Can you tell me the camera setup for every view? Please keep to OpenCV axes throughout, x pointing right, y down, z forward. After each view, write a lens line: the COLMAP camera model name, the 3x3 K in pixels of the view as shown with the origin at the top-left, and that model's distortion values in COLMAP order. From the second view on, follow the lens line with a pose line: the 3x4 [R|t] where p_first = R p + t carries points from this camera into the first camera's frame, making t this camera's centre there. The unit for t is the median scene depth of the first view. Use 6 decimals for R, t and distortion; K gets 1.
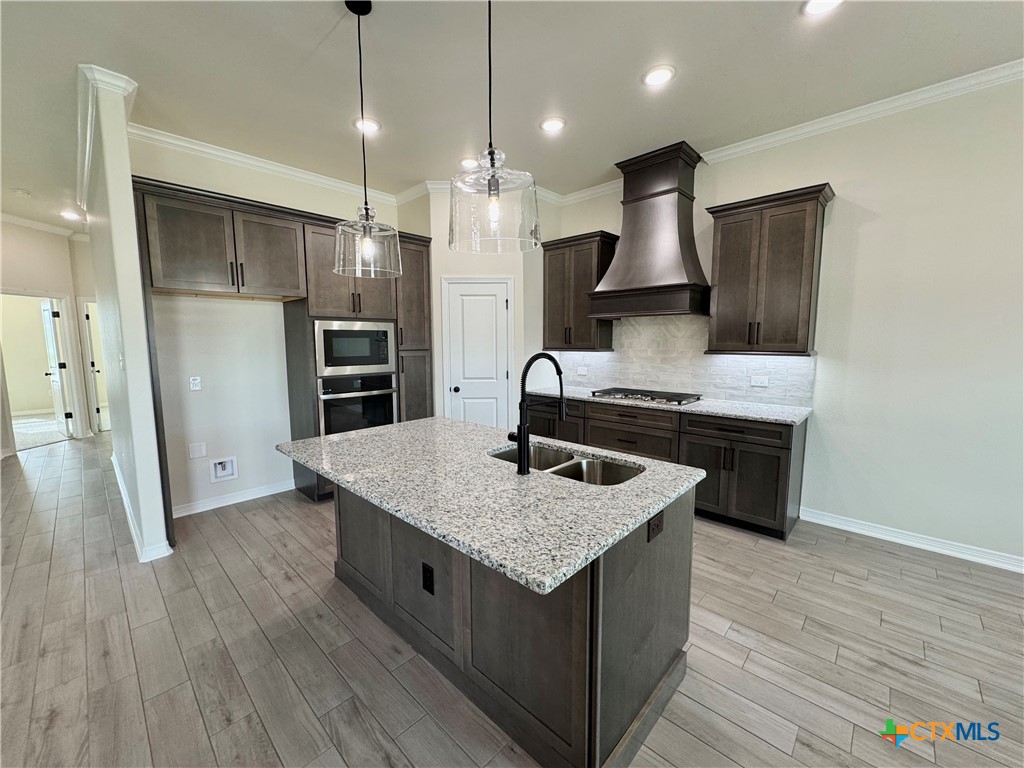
lens RADIAL K [[408.4, 0, 511.3], [0, 408.4, 384.2], [0, 0, 1]] dist [-0.003326, 0.001093]
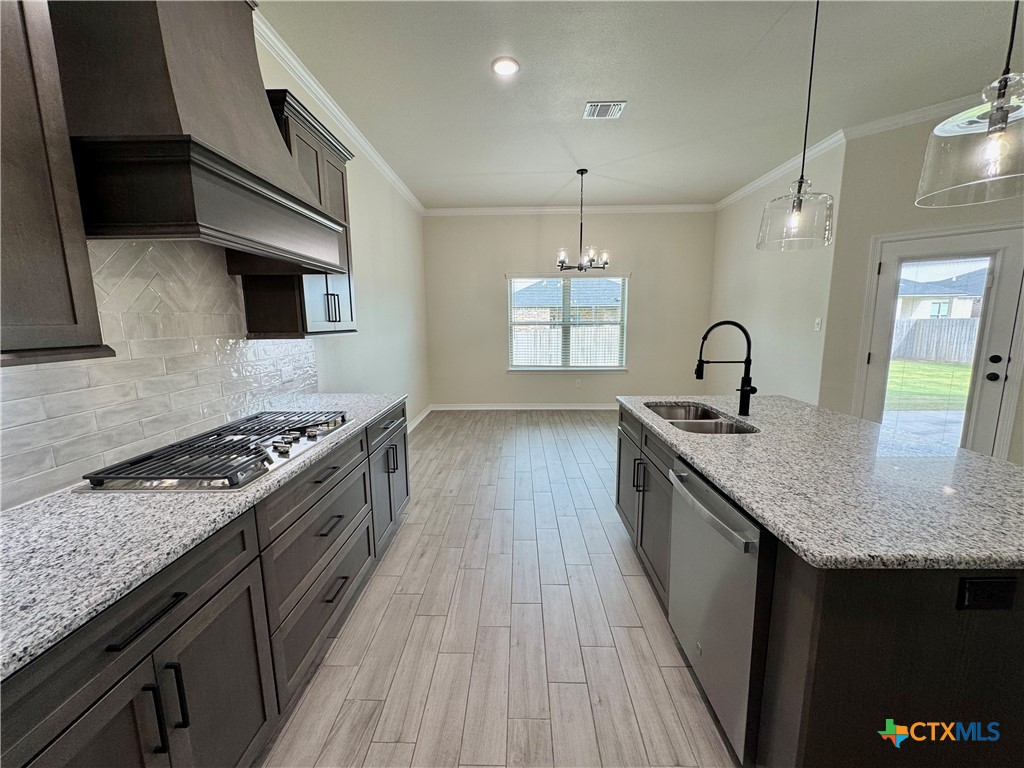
lens RADIAL K [[408.4, 0, 513.0], [0, 408.4, 382.8], [0, 0, 1]] dist [-0.003326, 0.001093]
pose [[-0.675032, -0.102757, 0.730598, -0.198019], [0.093621, 0.970319, 0.222973, -0.113587], [-0.731825, 0.218913, -0.645376, 1.143958]]
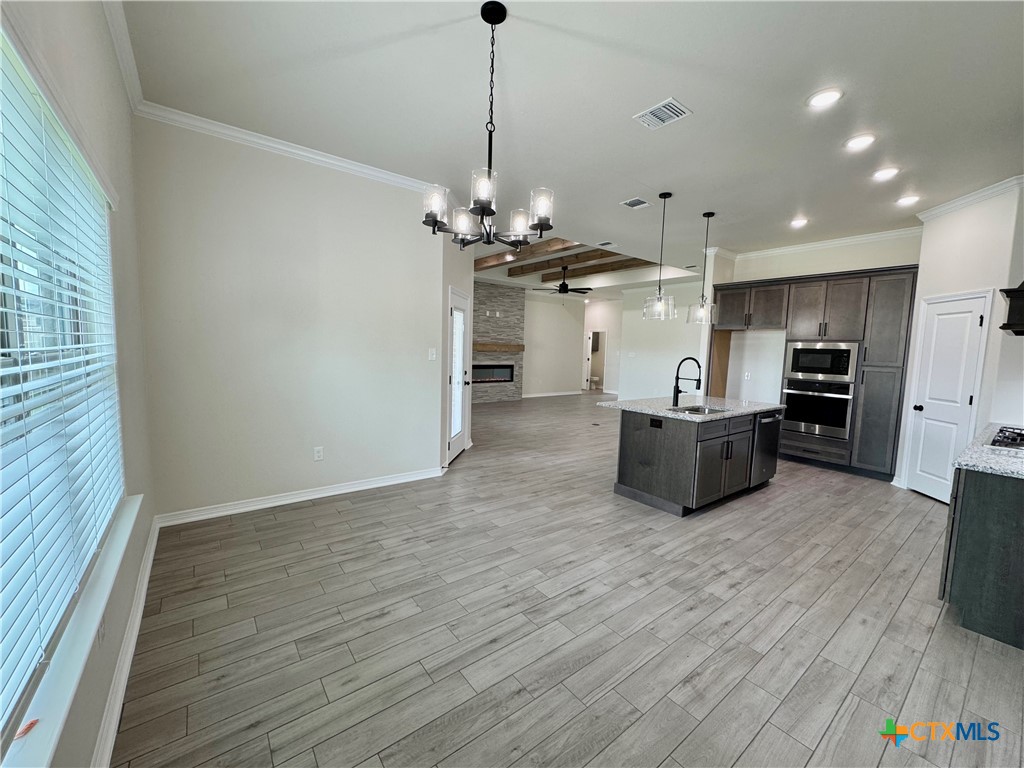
lens RADIAL K [[408.4, 0, 510.7], [0, 408.4, 385.1], [0, 0, 1]] dist [-0.003326, 0.001093]
pose [[-0.158657, 0.091413, -0.983093, 1.250970], [-0.138403, 0.983814, 0.113816, -0.021830], [0.977585, 0.154121, -0.143437, 0.184683]]
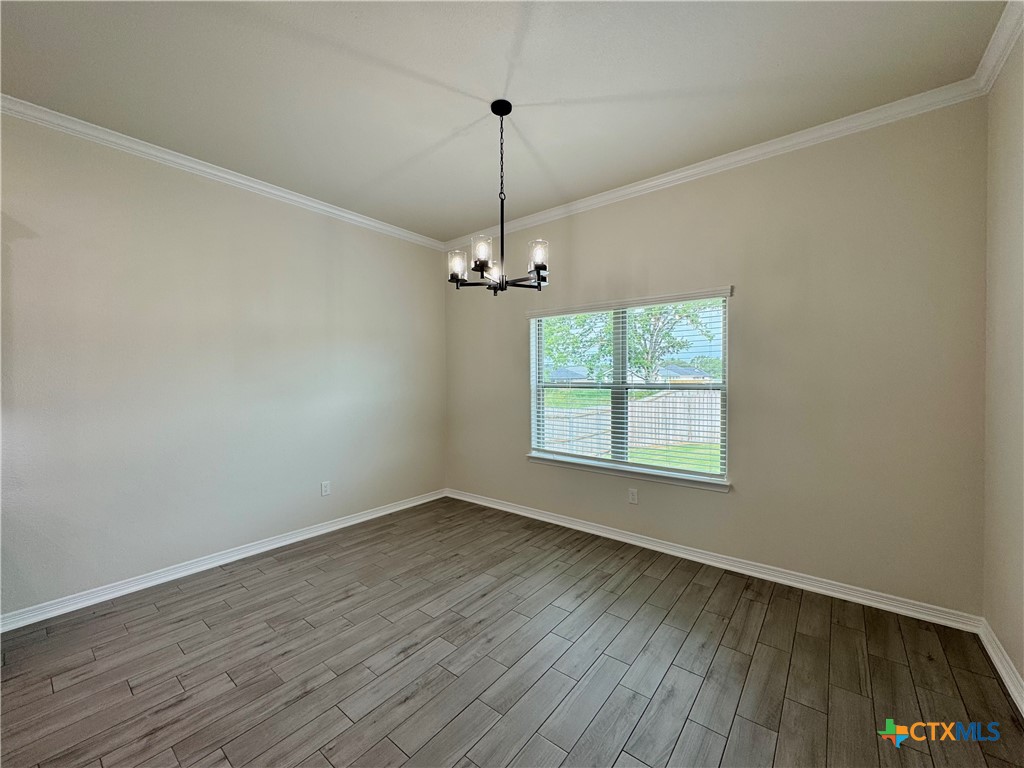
lens RADIAL K [[408.4, 0, 511.6], [0, 408.4, 386.4], [0, 0, 1]] dist [-0.003326, 0.001093]
pose [[-0.085070, -0.017830, 0.996215, -0.024808], [0.116265, 0.992832, 0.027698, -0.005154], [-0.989568, 0.118182, -0.082387, 0.099951]]
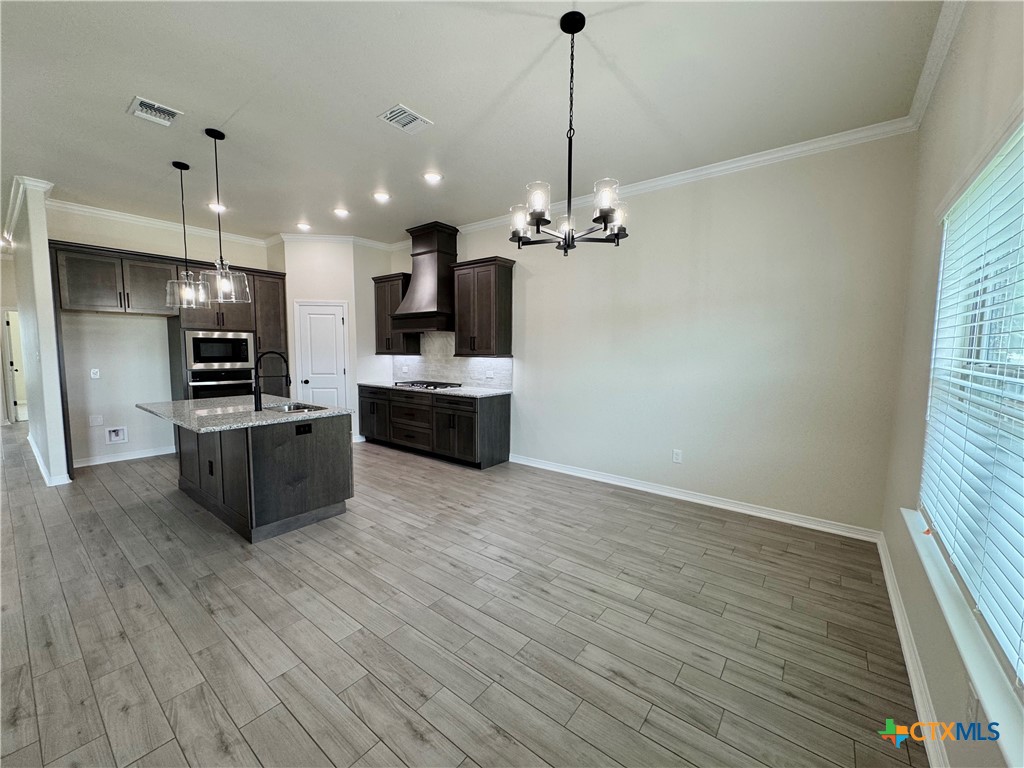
lens RADIAL K [[408.4, 0, 512.1], [0, 408.4, 384.6], [0, 0, 1]] dist [-0.003326, 0.001093]
pose [[0.995413, 0.003484, 0.095607, 0.527363], [-0.001349, 0.999748, -0.022393, 0.064831], [-0.095661, 0.022162, 0.995167, -0.543008]]
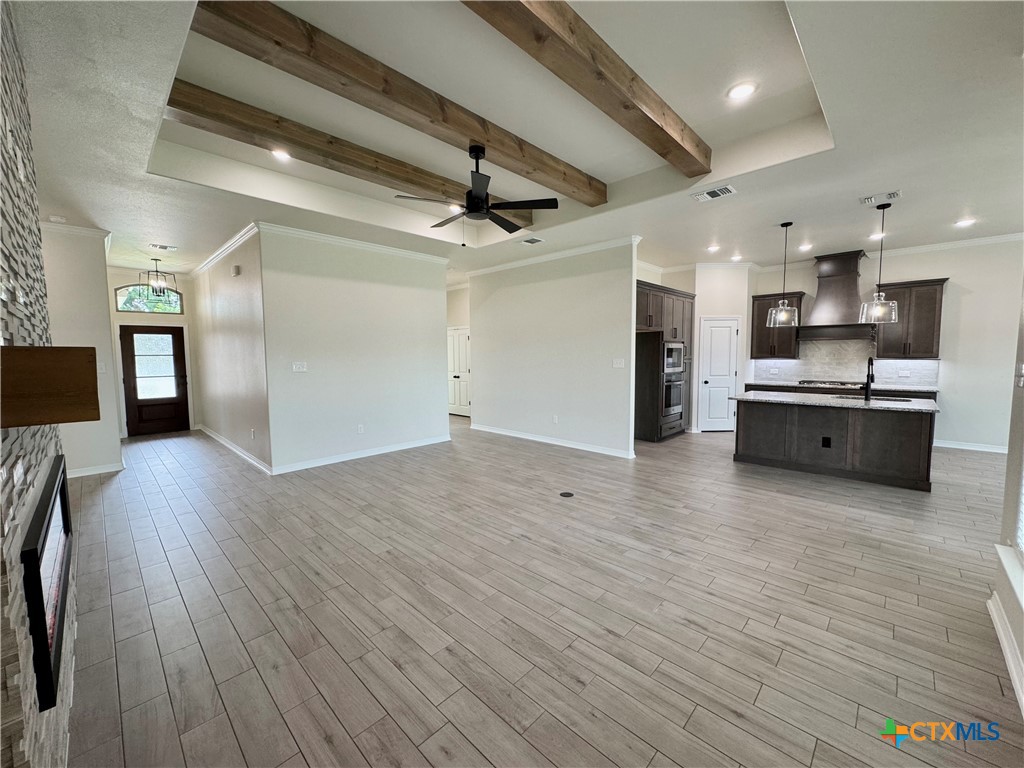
lens RADIAL K [[408.4, 0, 511.4], [0, 408.4, 383.4], [0, 0, 1]] dist [-0.003326, 0.001093]
pose [[0.999934, -0.004717, -0.010514, -1.145386], [0.004337, 0.999348, -0.035840, 0.092941], [0.010677, 0.035792, 0.999302, -0.867333]]
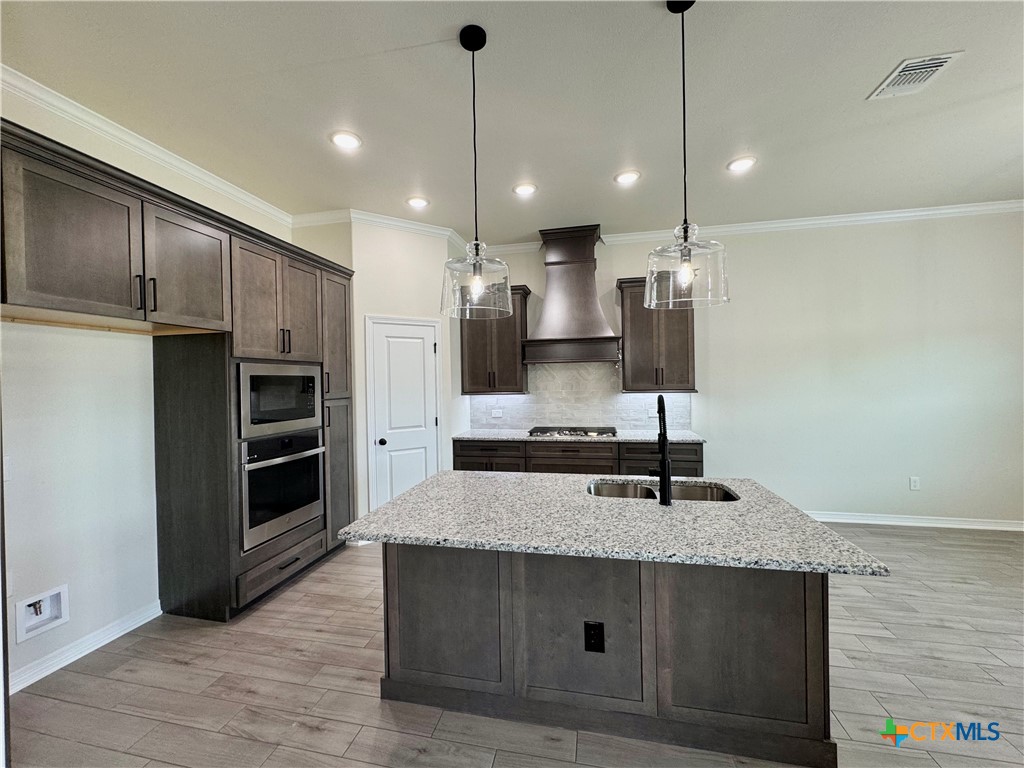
lens RADIAL K [[408.4, 0, 511.0], [0, 408.4, 384.4], [0, 0, 1]] dist [-0.003326, 0.001093]
pose [[0.853353, -0.016680, 0.521066, -0.438496], [0.071520, 0.993784, -0.085317, -0.018995], [-0.516404, 0.110073, 0.849241, 0.121588]]
